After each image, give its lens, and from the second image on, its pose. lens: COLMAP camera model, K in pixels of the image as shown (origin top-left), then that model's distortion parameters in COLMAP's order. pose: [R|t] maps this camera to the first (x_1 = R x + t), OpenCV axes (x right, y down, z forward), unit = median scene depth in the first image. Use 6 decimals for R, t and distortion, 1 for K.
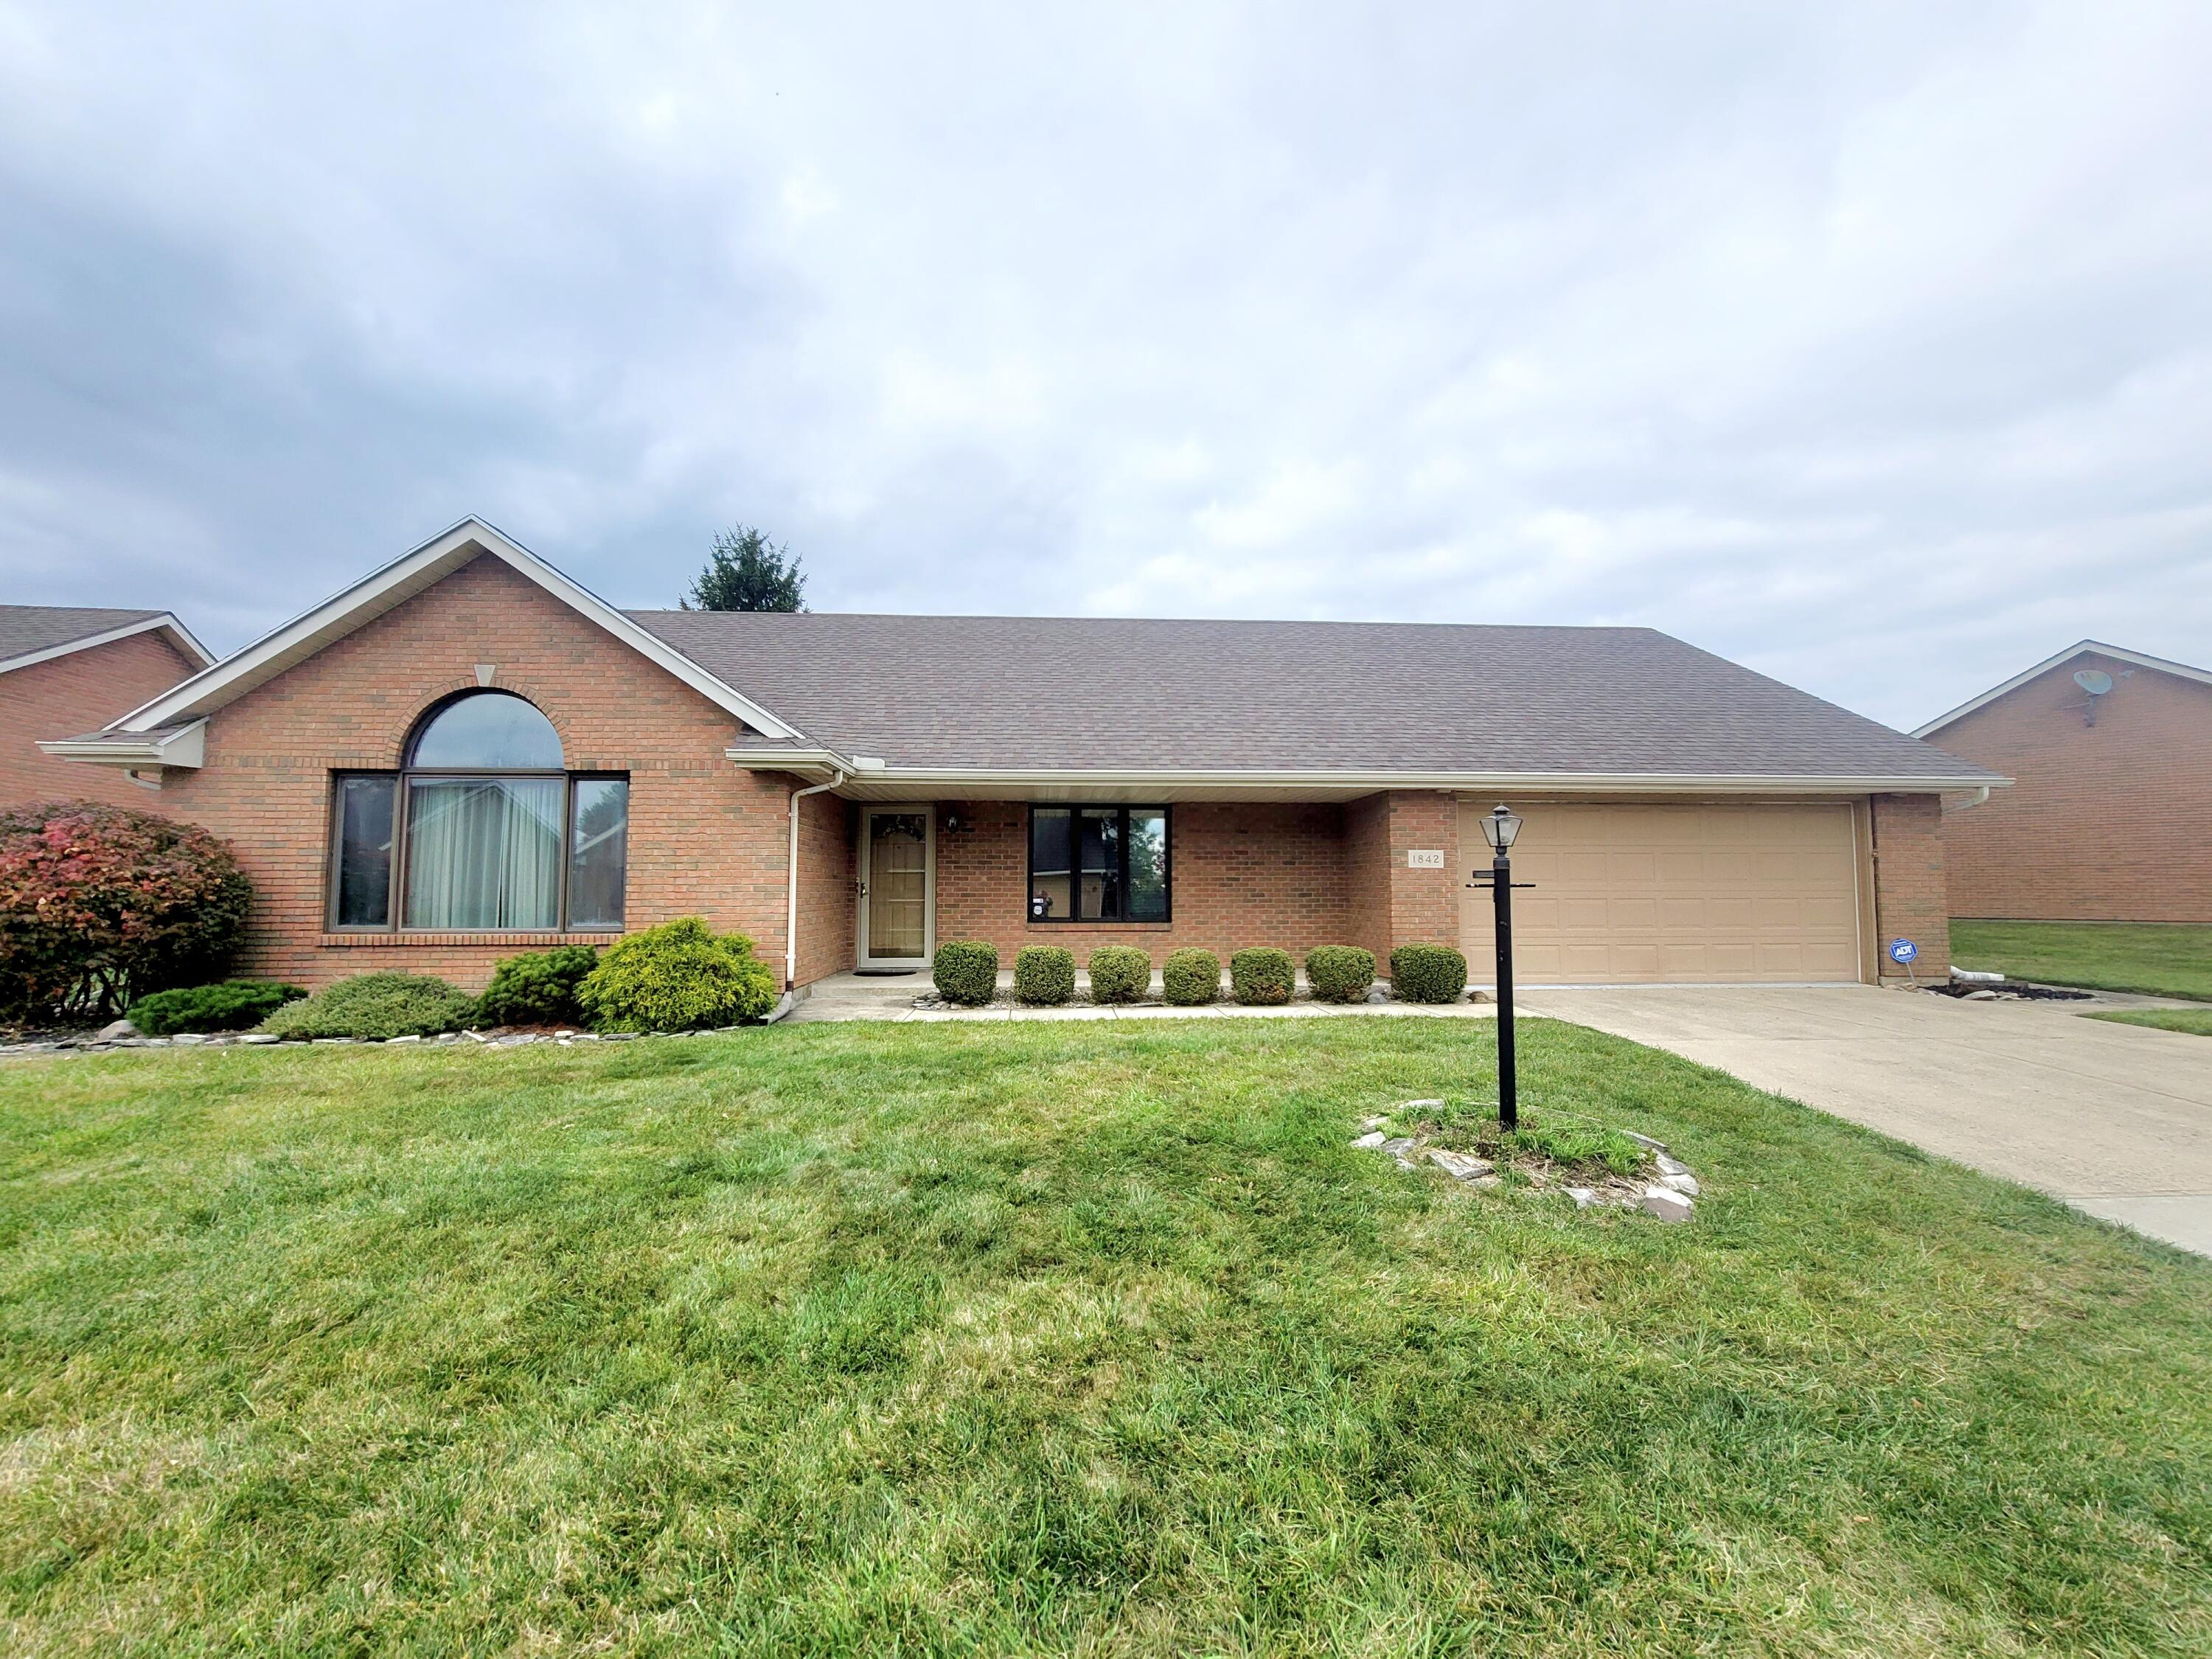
lens RADIAL K [[902.3, 0, 1107.6], [0, 902.3, 827.1], [0, 0, 1]] dist [0.000573, 0.000049]
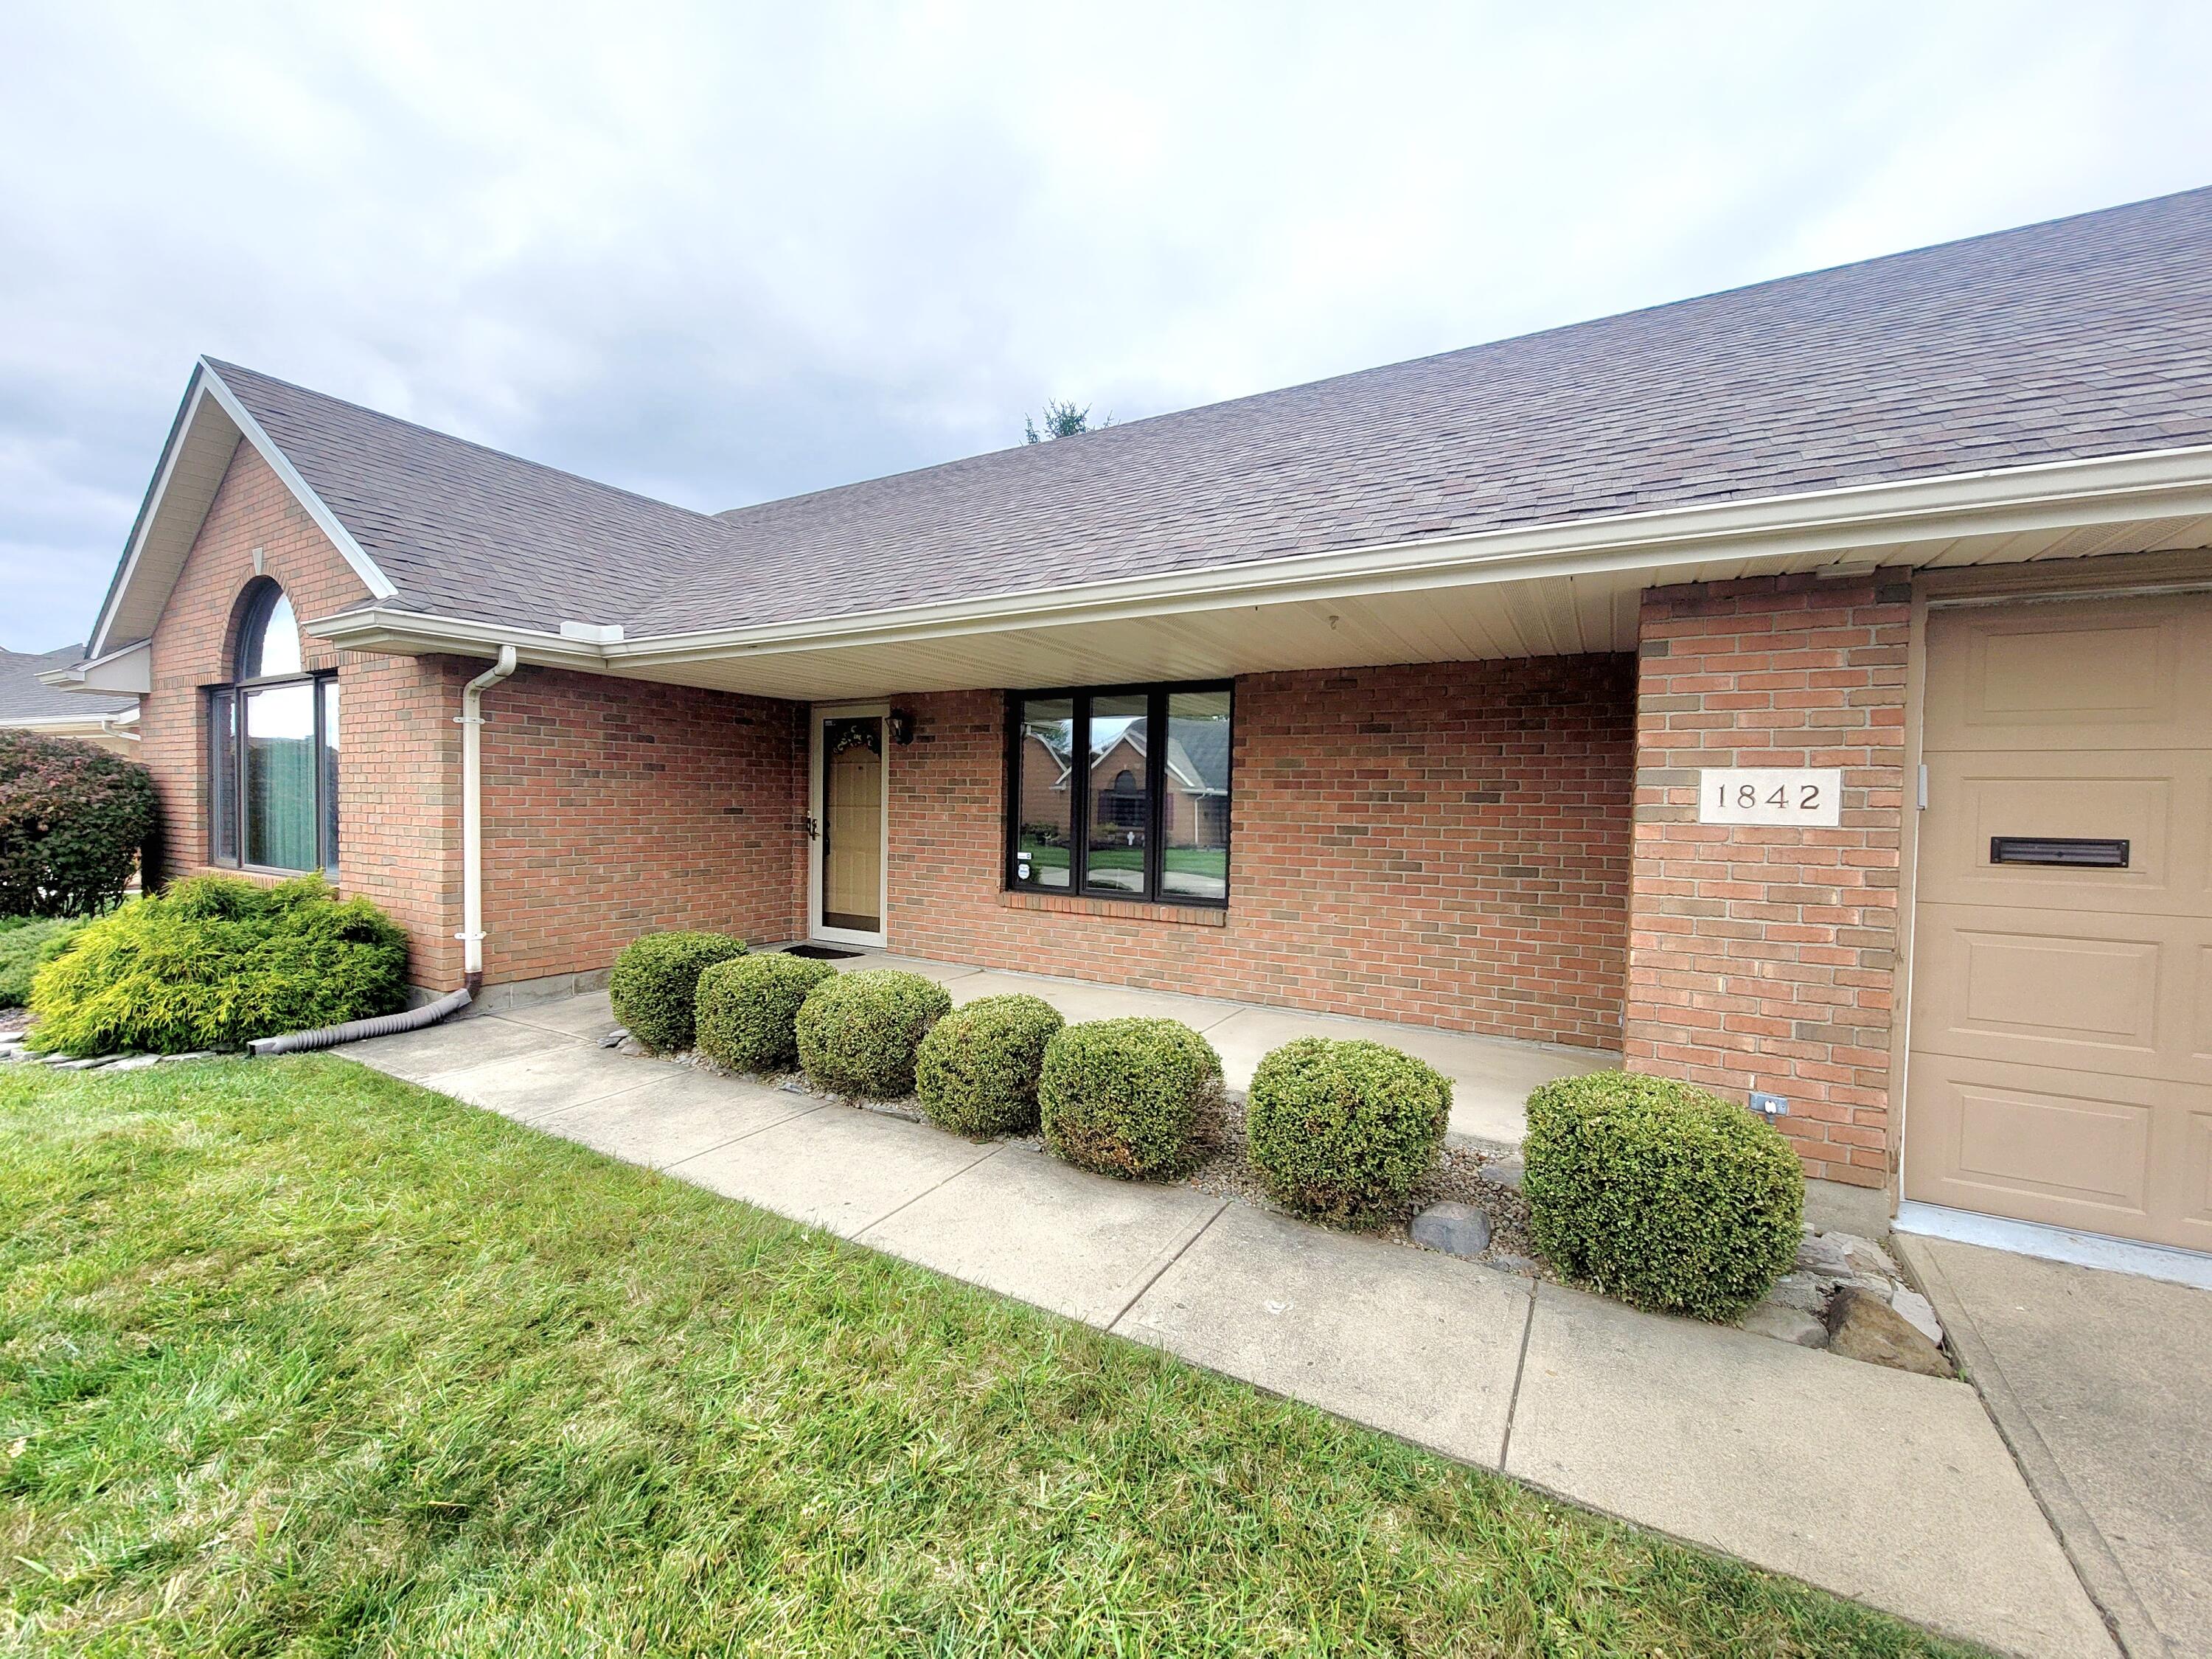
lens RADIAL K [[902.3, 0, 1106.8], [0, 902.3, 821.2], [0, 0, 1]] dist [0.000573, 0.000049]
pose [[0.829853, 0.028105, -0.557274, 0.301194], [0.020482, 0.996523, 0.080757, 0.012142], [0.557606, -0.078430, 0.826392, 0.544423]]
